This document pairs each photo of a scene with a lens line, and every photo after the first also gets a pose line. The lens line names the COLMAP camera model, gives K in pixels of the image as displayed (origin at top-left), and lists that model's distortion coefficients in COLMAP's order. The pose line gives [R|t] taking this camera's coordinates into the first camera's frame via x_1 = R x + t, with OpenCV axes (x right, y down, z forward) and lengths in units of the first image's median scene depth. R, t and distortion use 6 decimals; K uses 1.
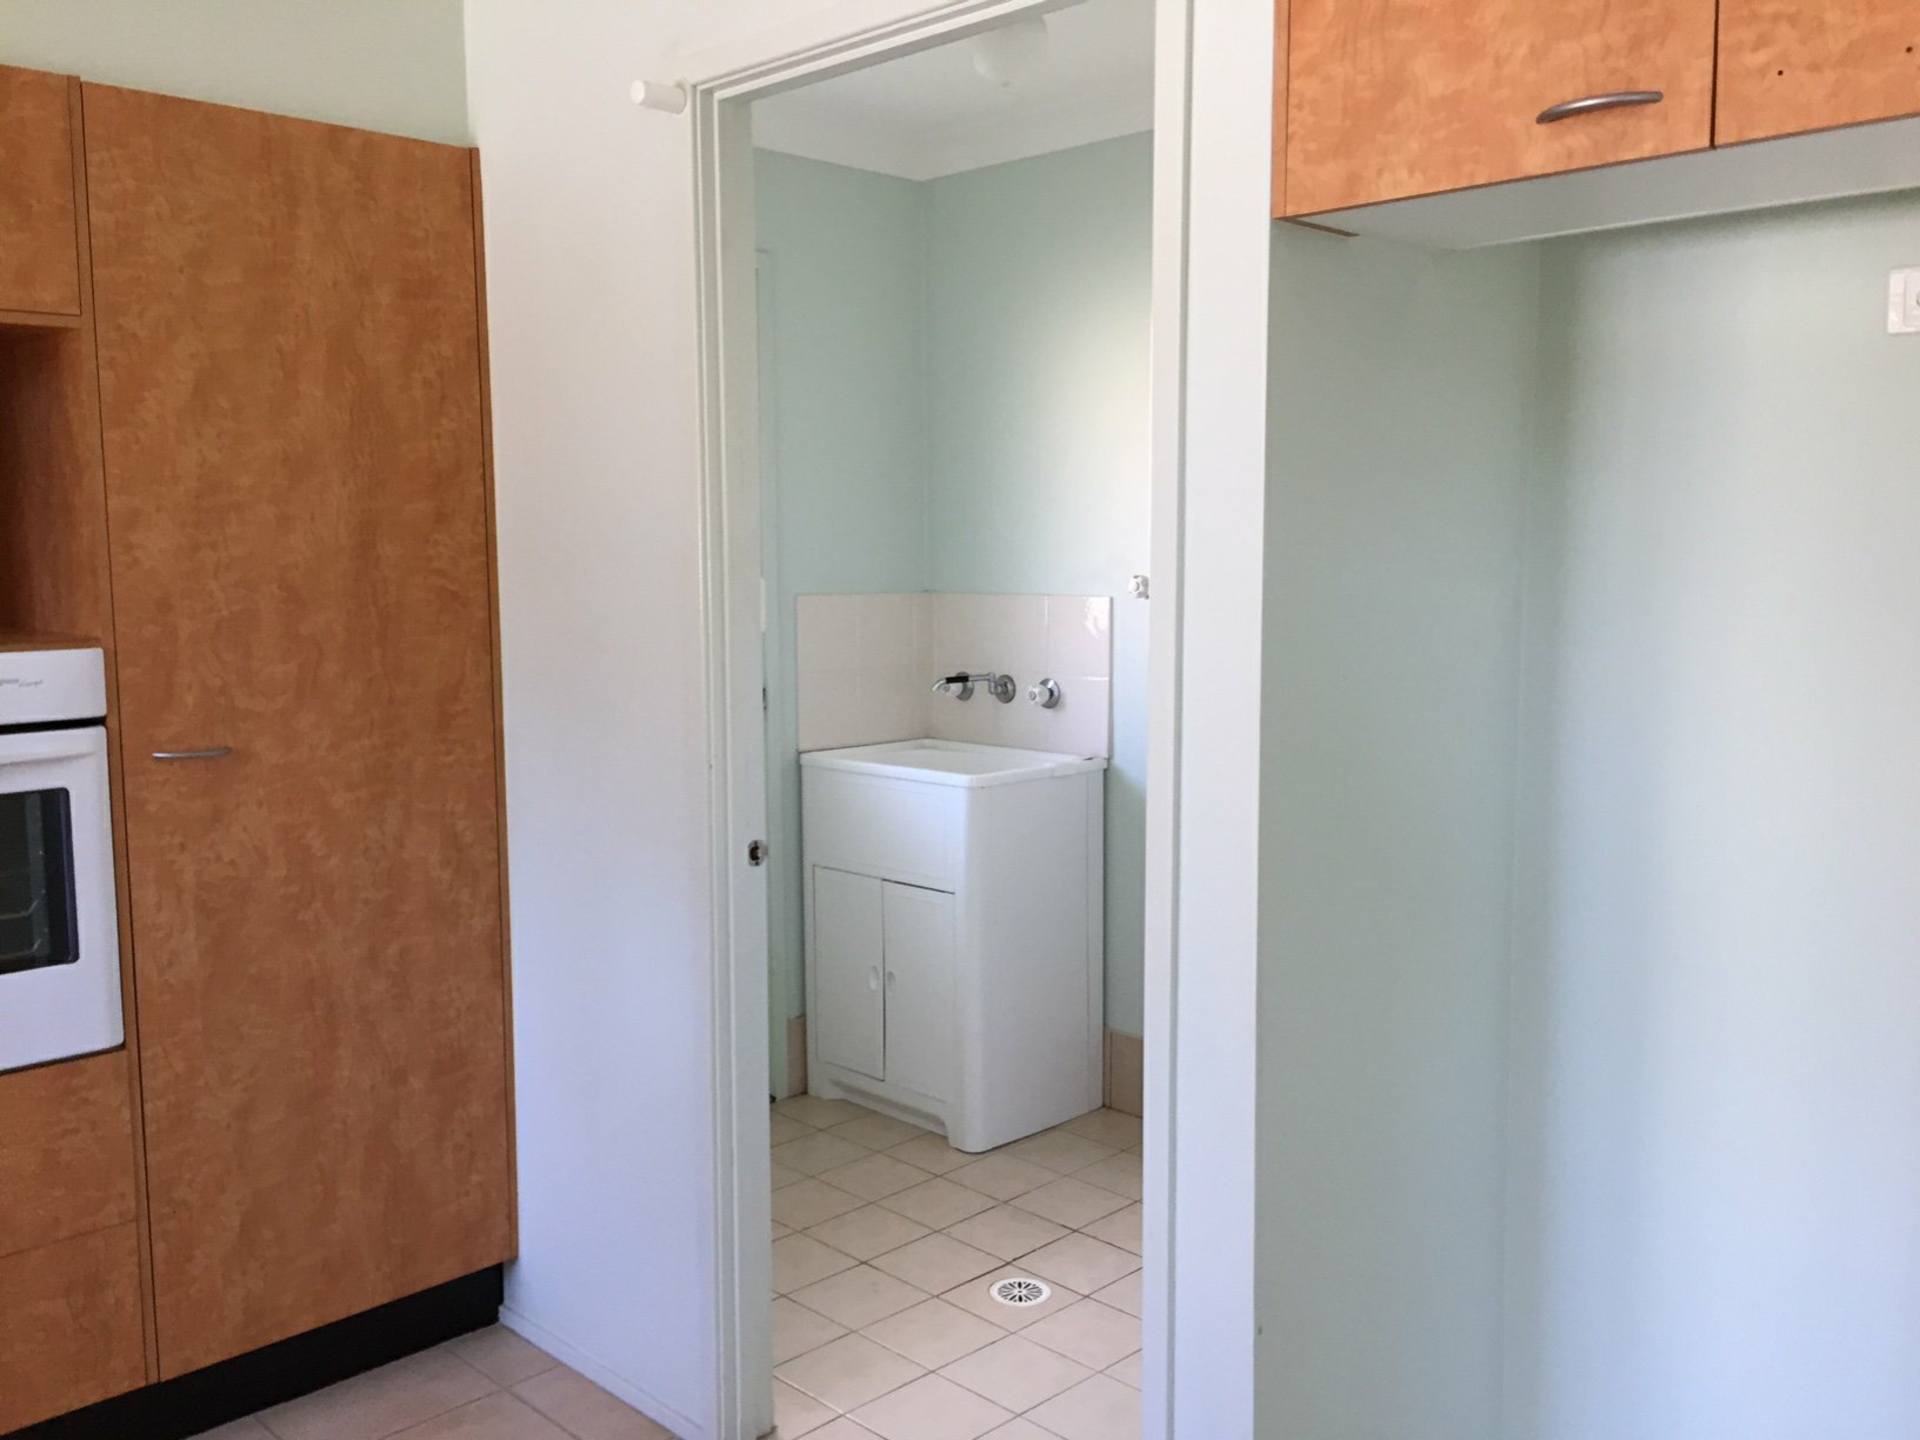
lens RADIAL K [[1643.6, 0, 960.0], [0, 1643.6, 720.0], [0, 0, 1]] dist [0.095912, -0.132152]
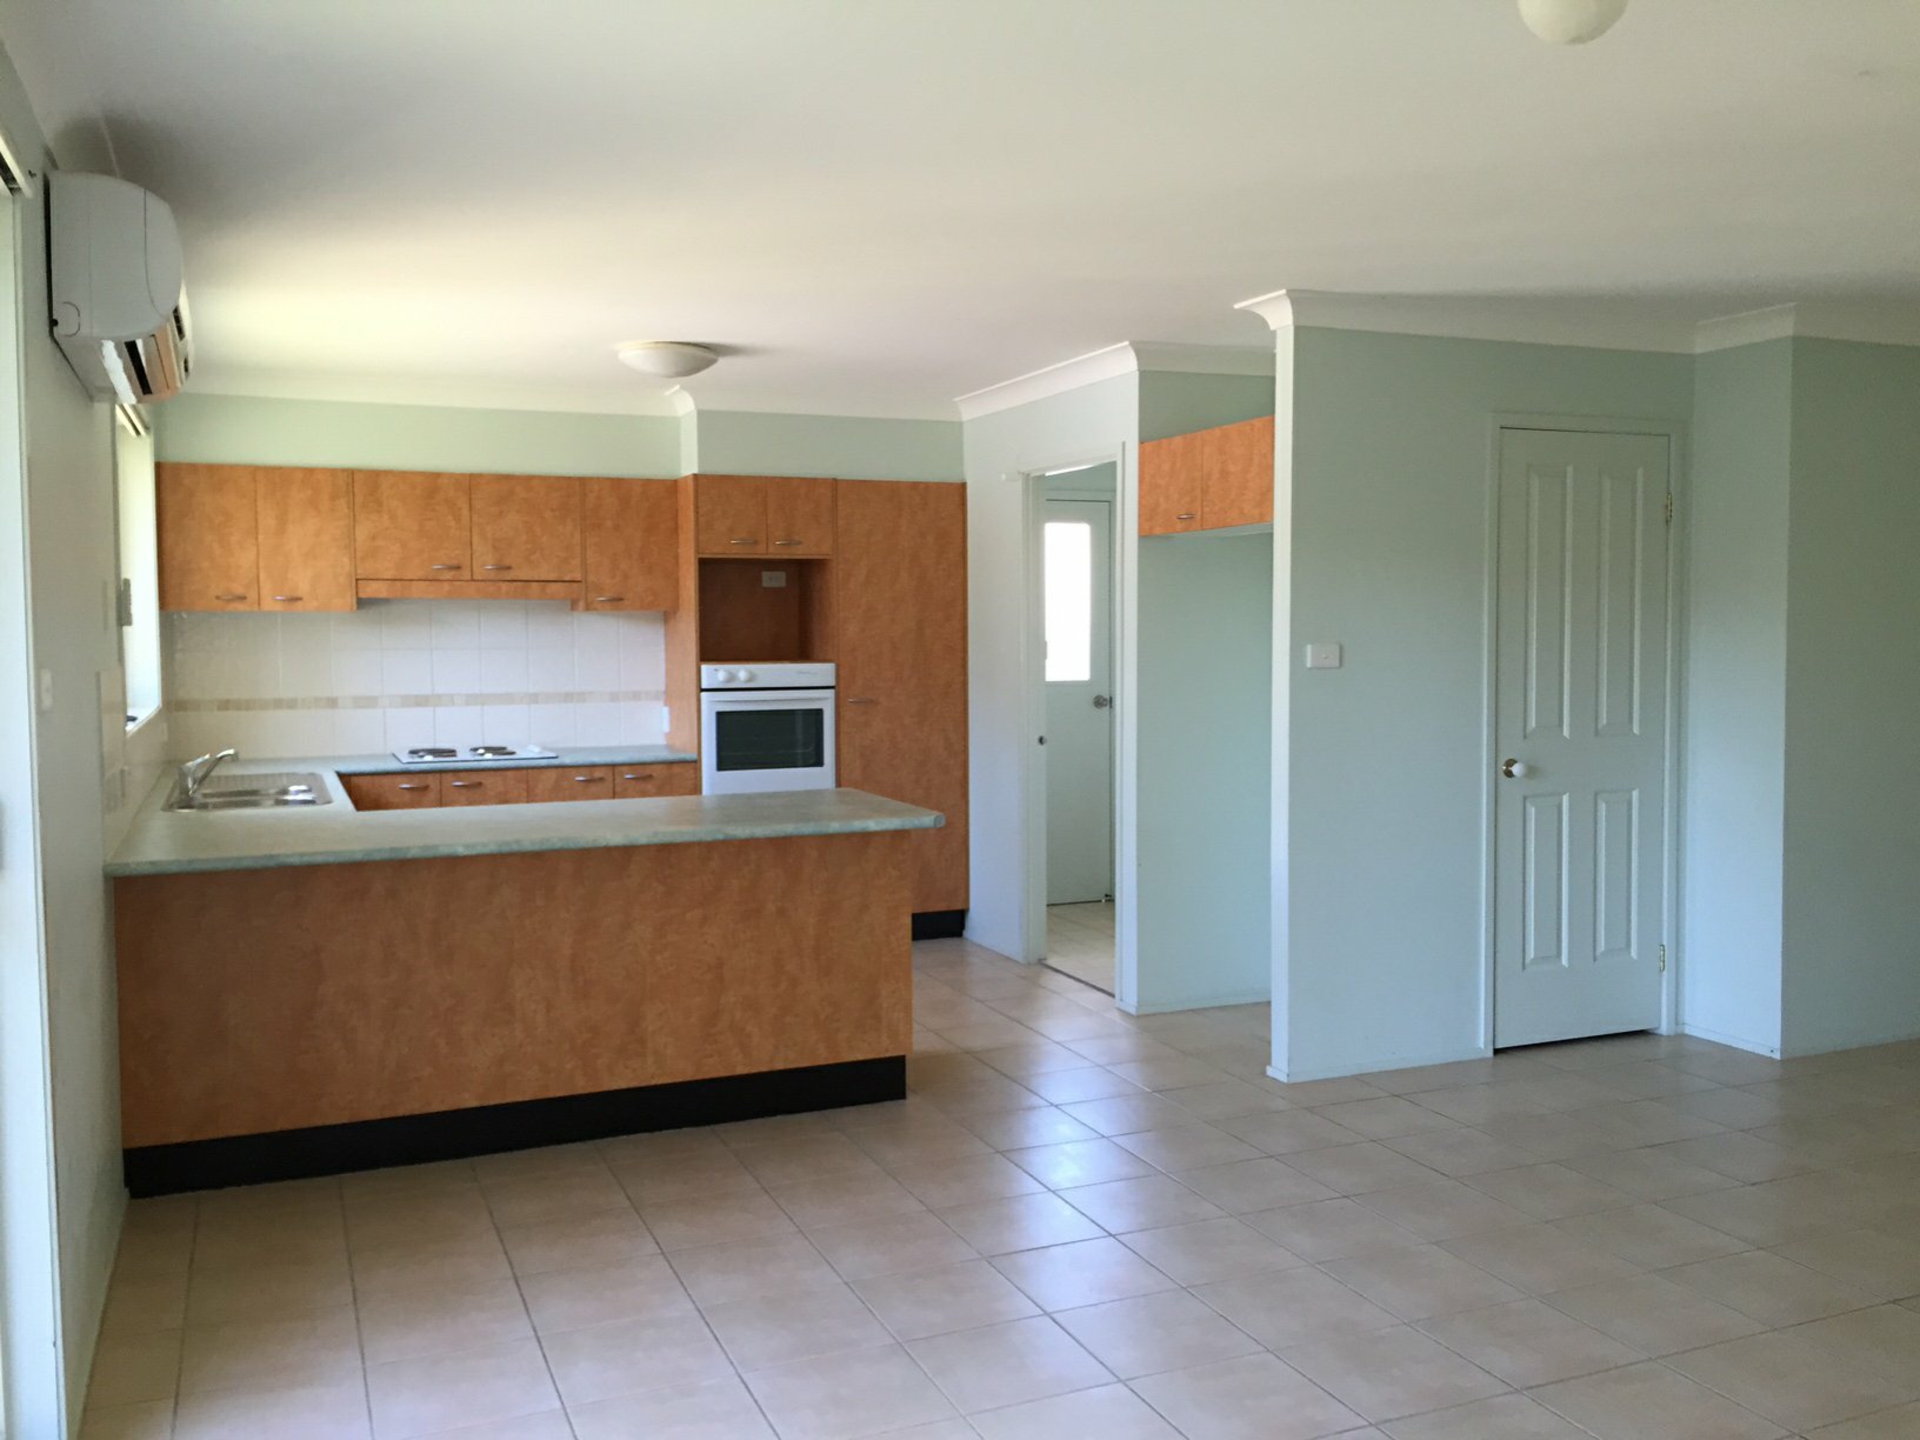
lens RADIAL K [[1643.6, 0, 960.0], [0, 1643.6, 720.0], [0, 0, 1]] dist [0.095912, -0.132152]
pose [[0.926080, 0.019792, -0.376807, 0.771863], [-0.039270, 0.998256, -0.044081, 0.171444], [0.375277, 0.055620, 0.925242, -1.565932]]
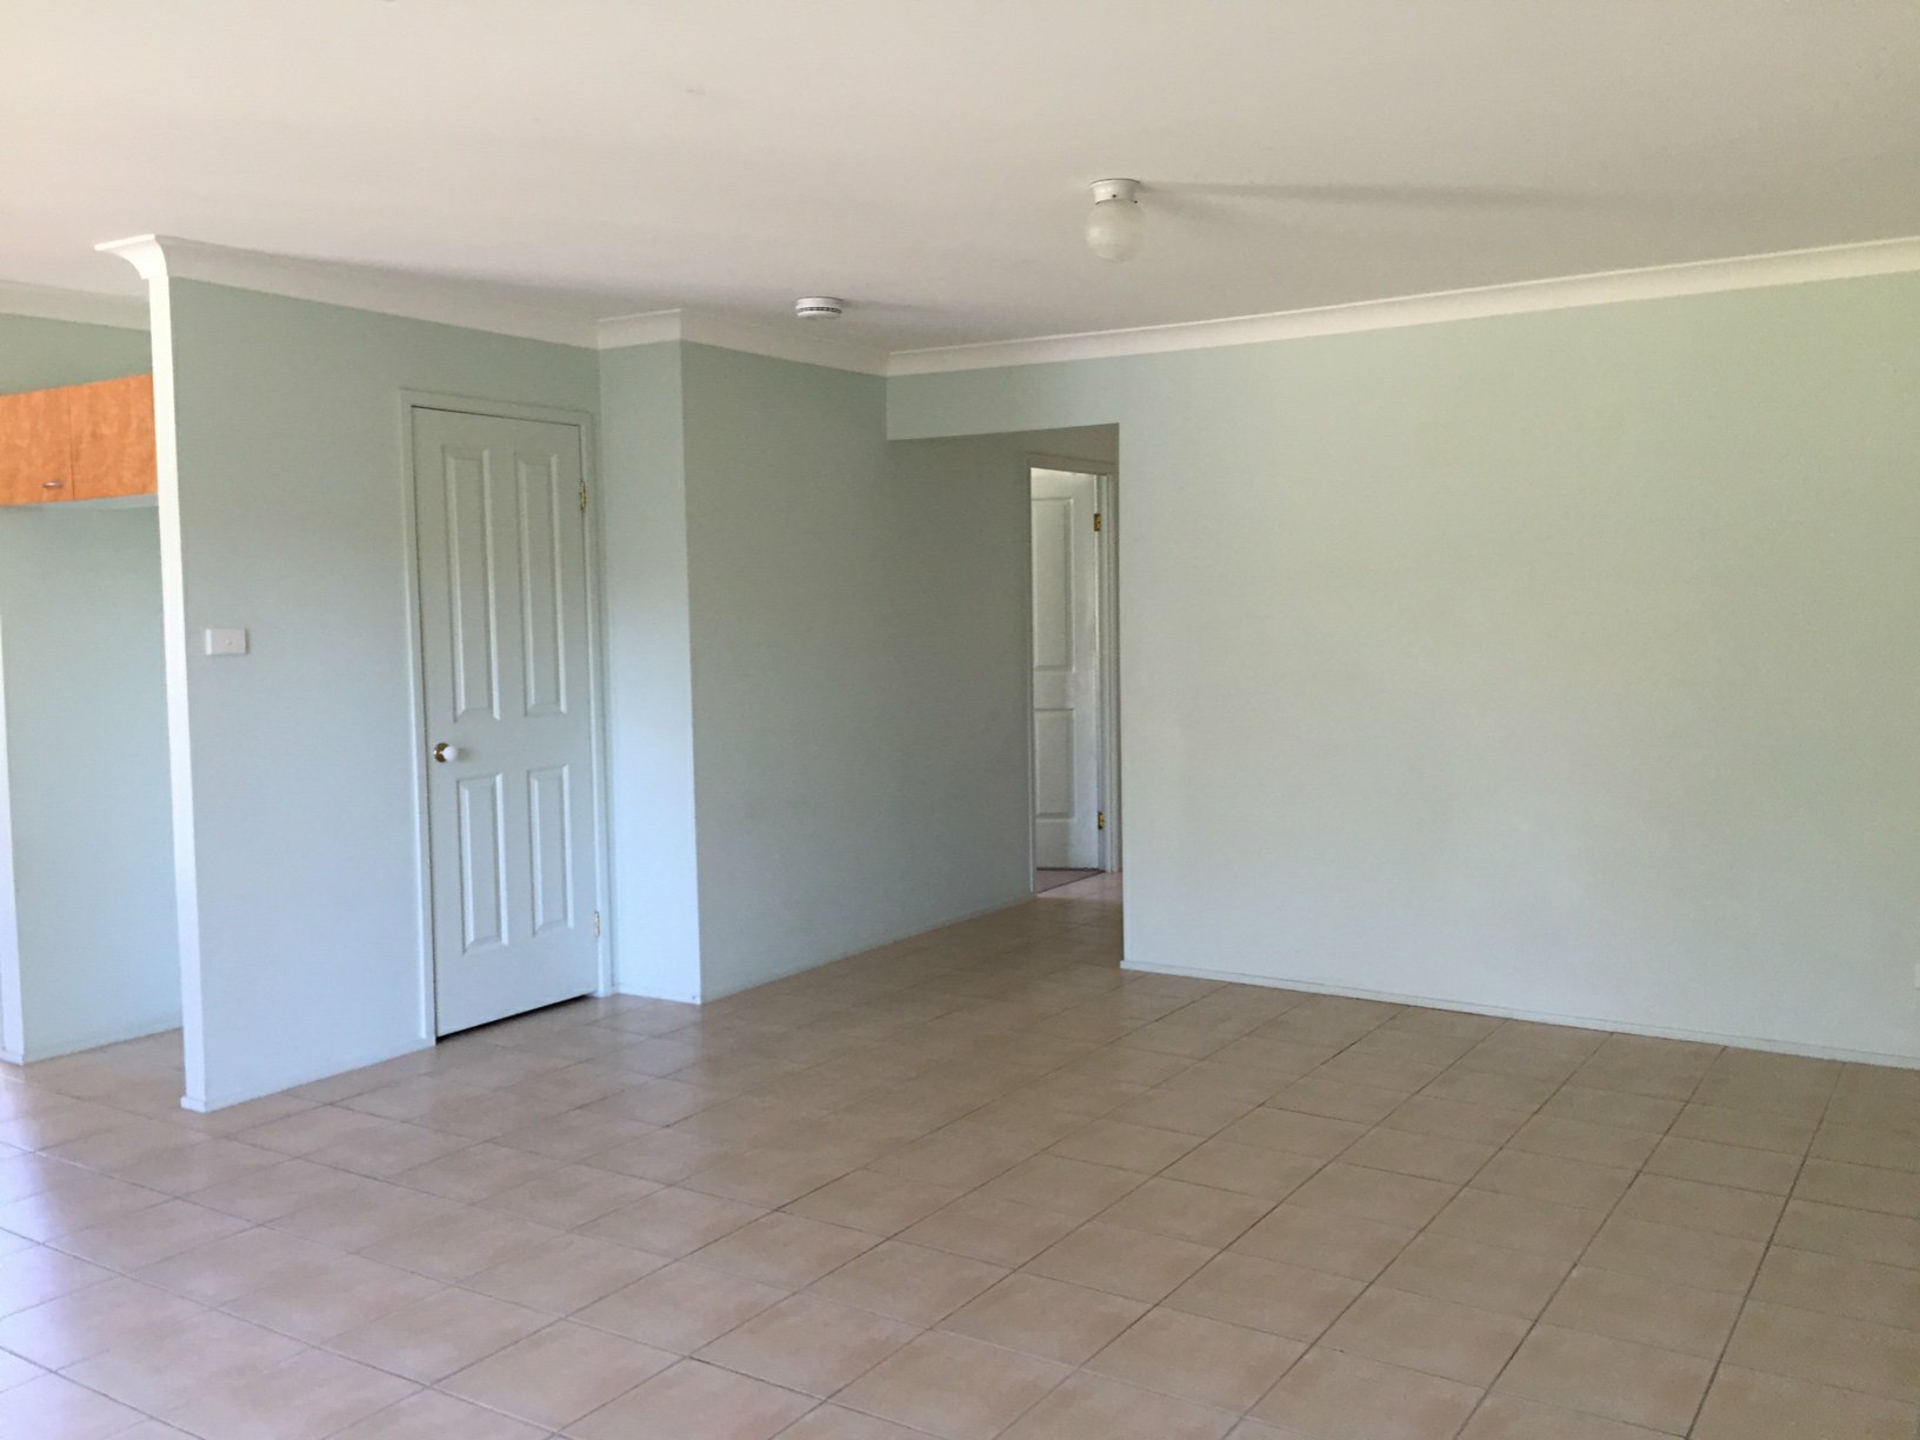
lens RADIAL K [[1643.6, 0, 960.0], [0, 1643.6, 720.0], [0, 0, 1]] dist [0.095912, -0.132152]
pose [[0.979921, -0.024826, 0.197835, 0.855089], [0.032864, 0.998758, -0.037450, 0.170980], [-0.196660, 0.043199, 0.979520, -1.521190]]
